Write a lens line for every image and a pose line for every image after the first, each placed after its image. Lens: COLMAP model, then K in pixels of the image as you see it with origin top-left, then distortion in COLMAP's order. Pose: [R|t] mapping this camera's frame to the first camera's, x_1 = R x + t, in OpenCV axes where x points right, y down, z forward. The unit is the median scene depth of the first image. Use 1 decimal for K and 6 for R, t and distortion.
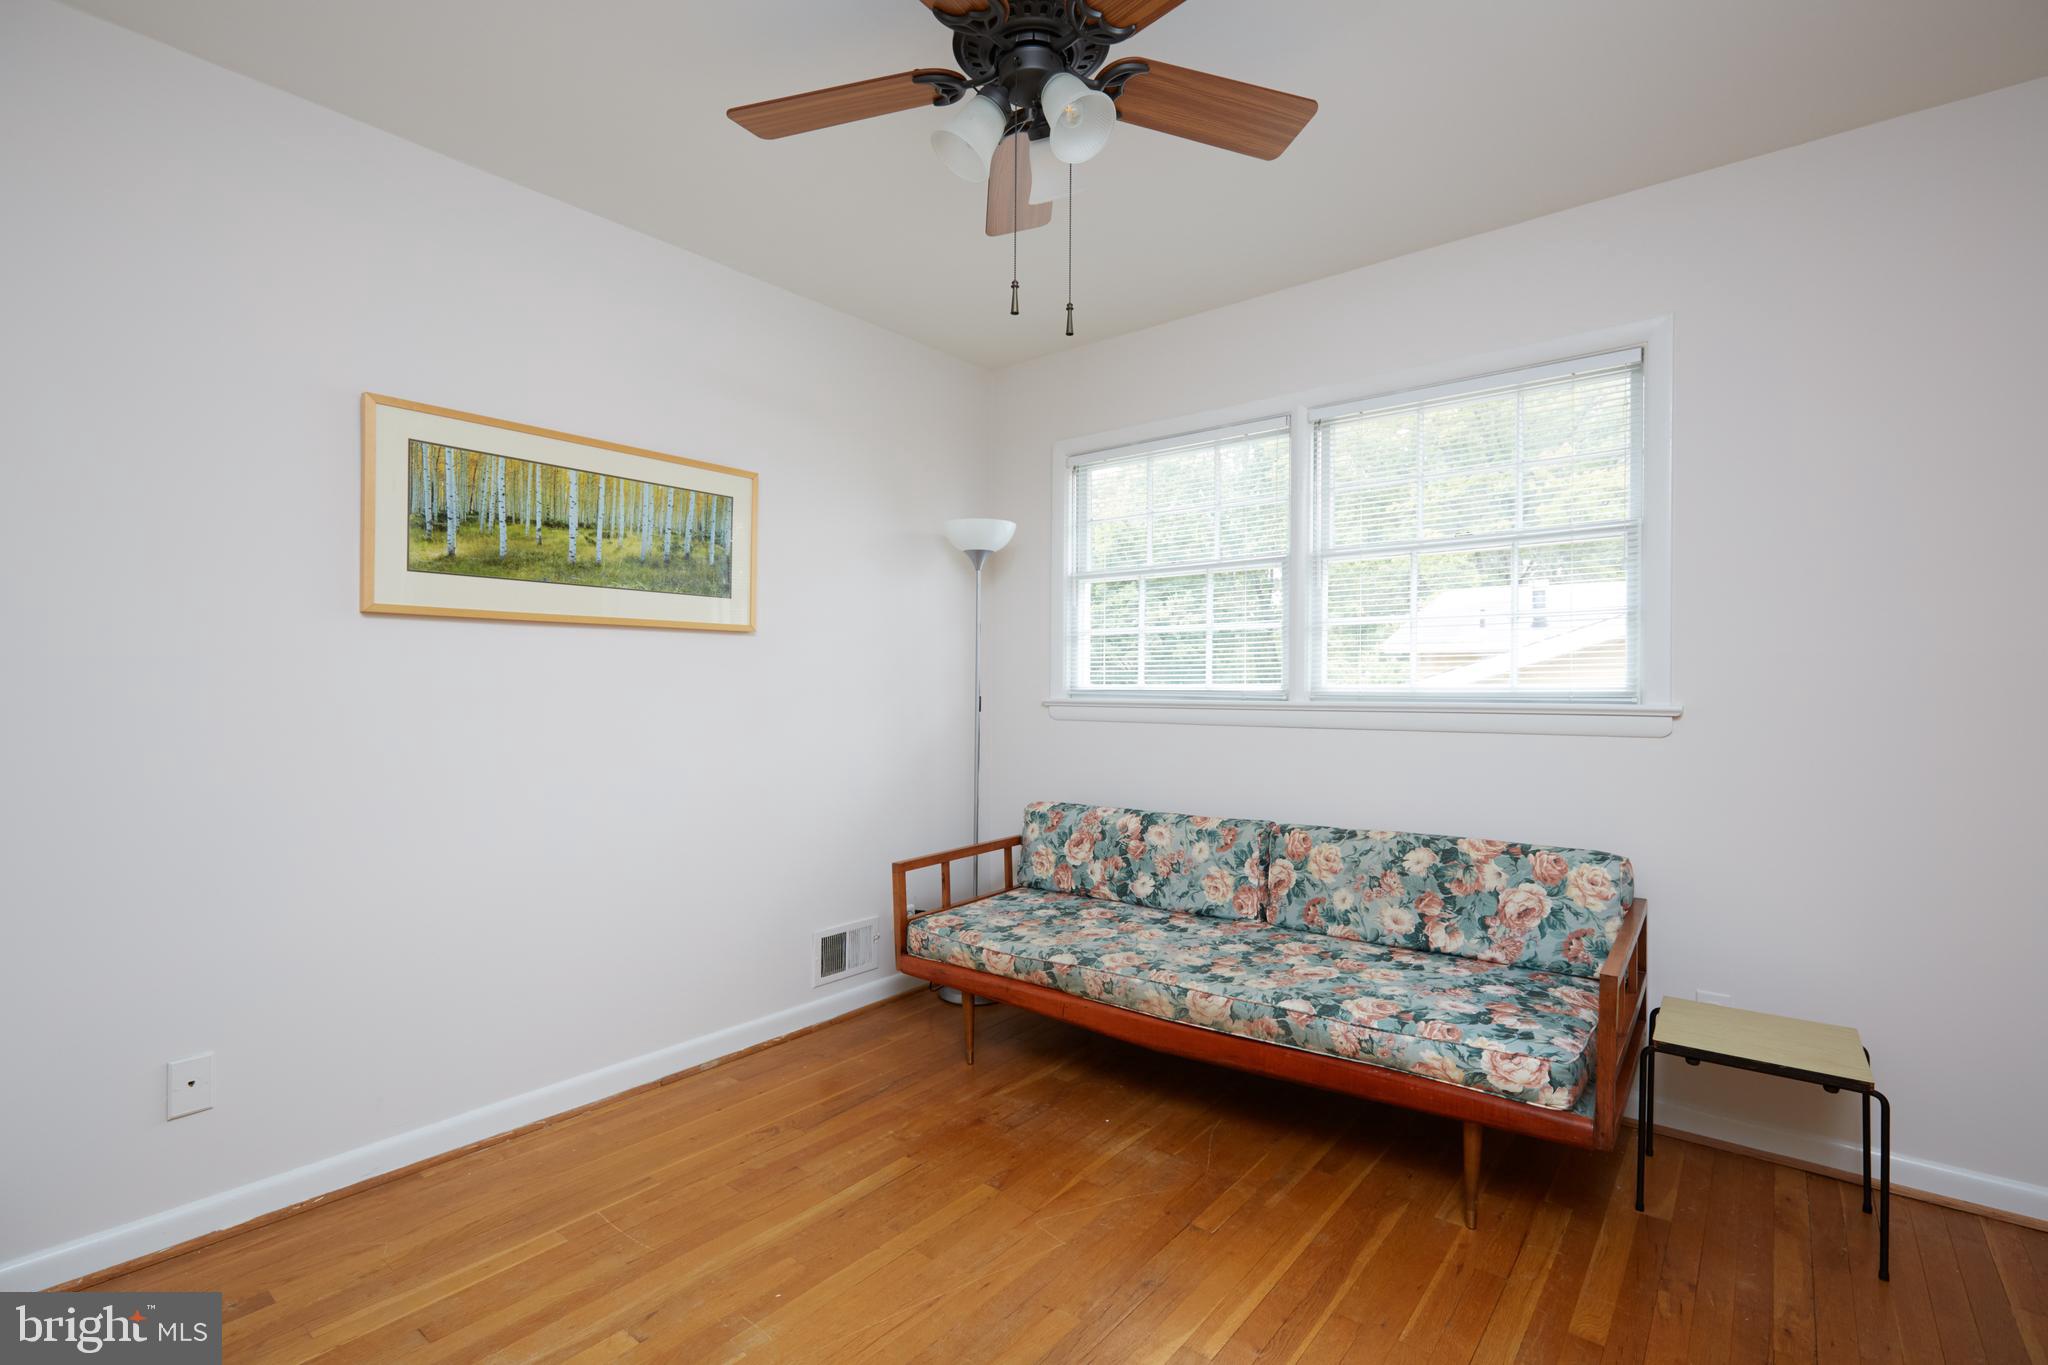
lens RADIAL K [[933.6, 0, 1024.9], [0, 933.6, 685.5], [0, 0, 1]] dist [0.001846, -0.002112]
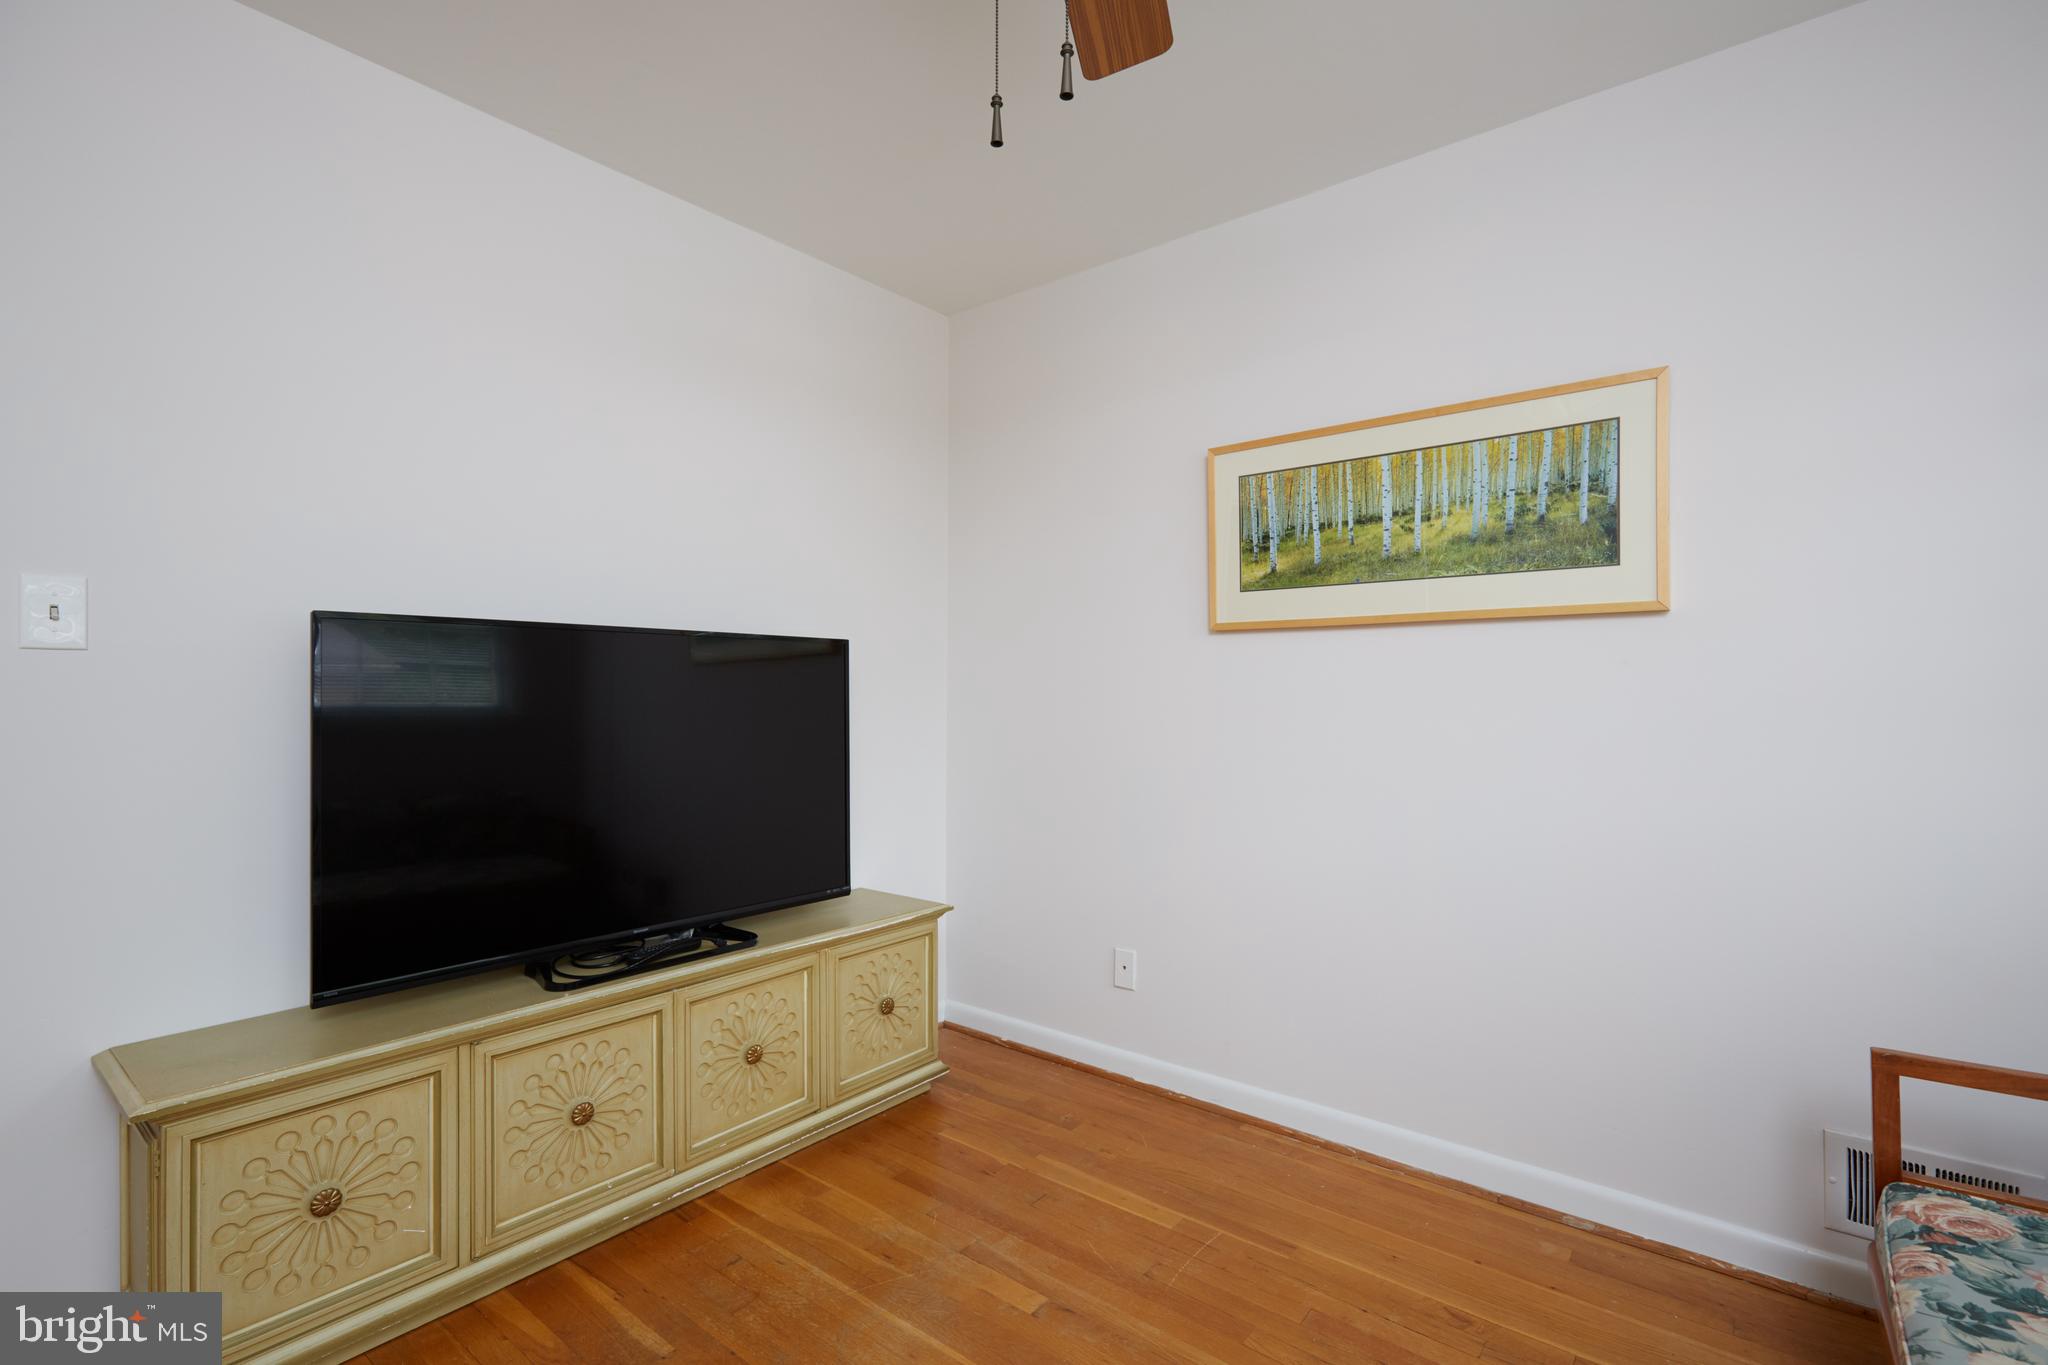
lens RADIAL K [[933.6, 0, 1025.0], [0, 933.6, 683.8], [0, 0, 1]] dist [0.001846, -0.002112]
pose [[0.004456, -0.005292, -0.999976, 0.424047], [0.002792, 0.999982, -0.005280, -0.004369], [0.999986, -0.002768, 0.004470, 0.644449]]
